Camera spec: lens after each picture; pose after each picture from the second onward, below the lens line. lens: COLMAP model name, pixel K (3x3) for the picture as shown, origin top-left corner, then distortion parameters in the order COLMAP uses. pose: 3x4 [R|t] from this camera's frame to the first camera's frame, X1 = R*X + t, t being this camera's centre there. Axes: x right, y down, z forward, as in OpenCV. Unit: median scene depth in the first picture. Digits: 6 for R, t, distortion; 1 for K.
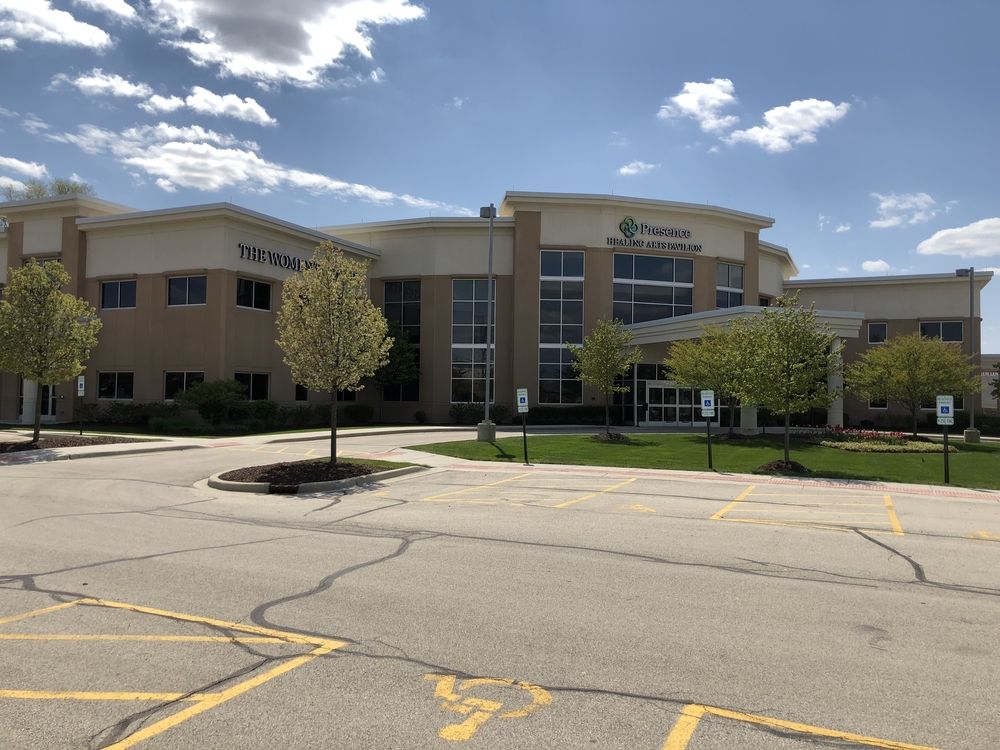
lens RADIAL K [[796.8, 0, 494.5], [0, 796.8, 363.0], [0, 0, 1]] dist [0.018627, -0.003609]
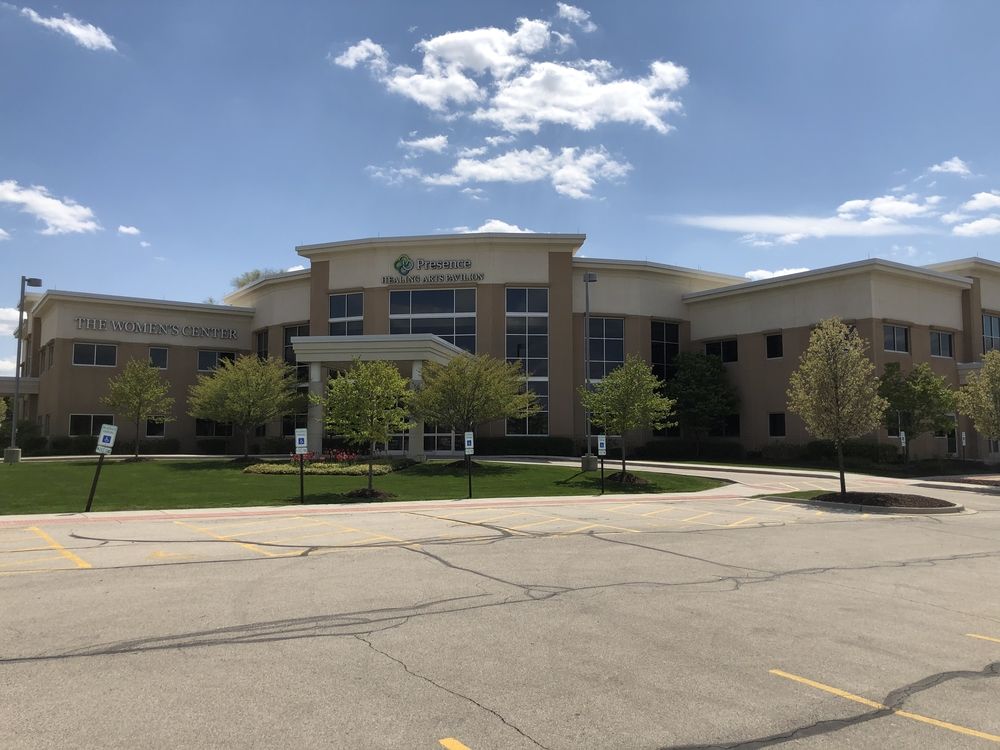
lens RADIAL K [[796.8, 0, 494.5], [0, 796.8, 363.0], [0, 0, 1]] dist [0.018627, -0.003609]
pose [[0.862450, -0.056128, -0.503020, 0.795326], [0.029153, 0.997691, -0.061340, 0.025897], [0.505302, 0.038238, 0.862095, 0.164650]]
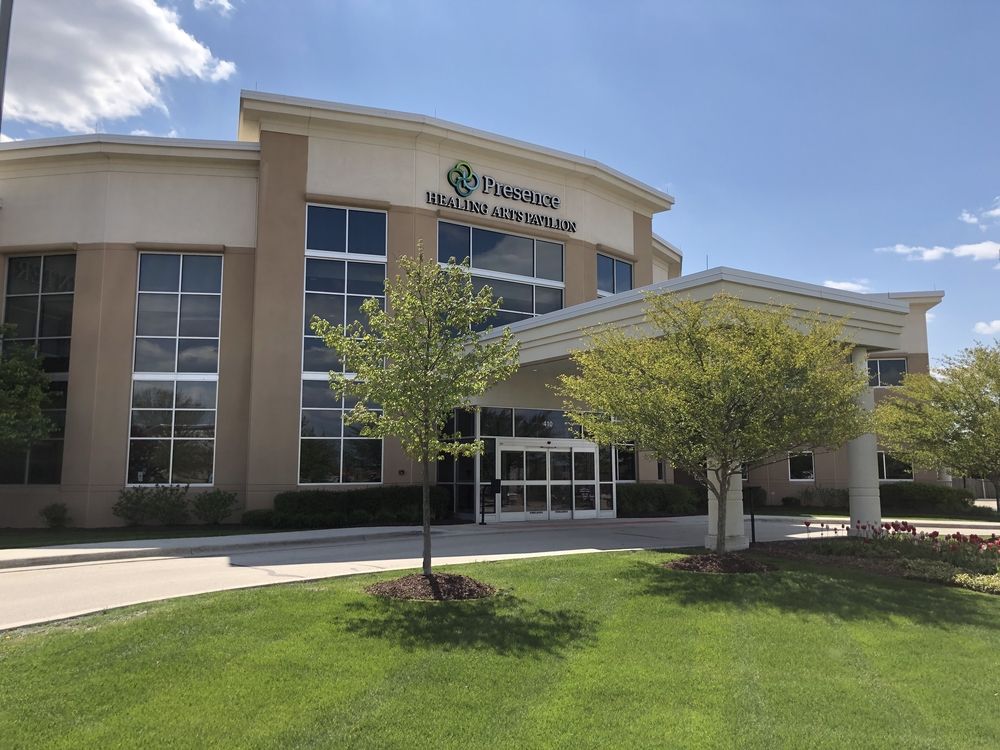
lens RADIAL K [[796.8, 0, 494.5], [0, 796.8, 363.0], [0, 0, 1]] dist [0.018627, -0.003609]
pose [[0.975216, 0.013210, 0.220859, 0.062875], [0.006046, 0.996252, -0.086286, 0.016926], [-0.221171, 0.085483, 0.971481, 0.434704]]
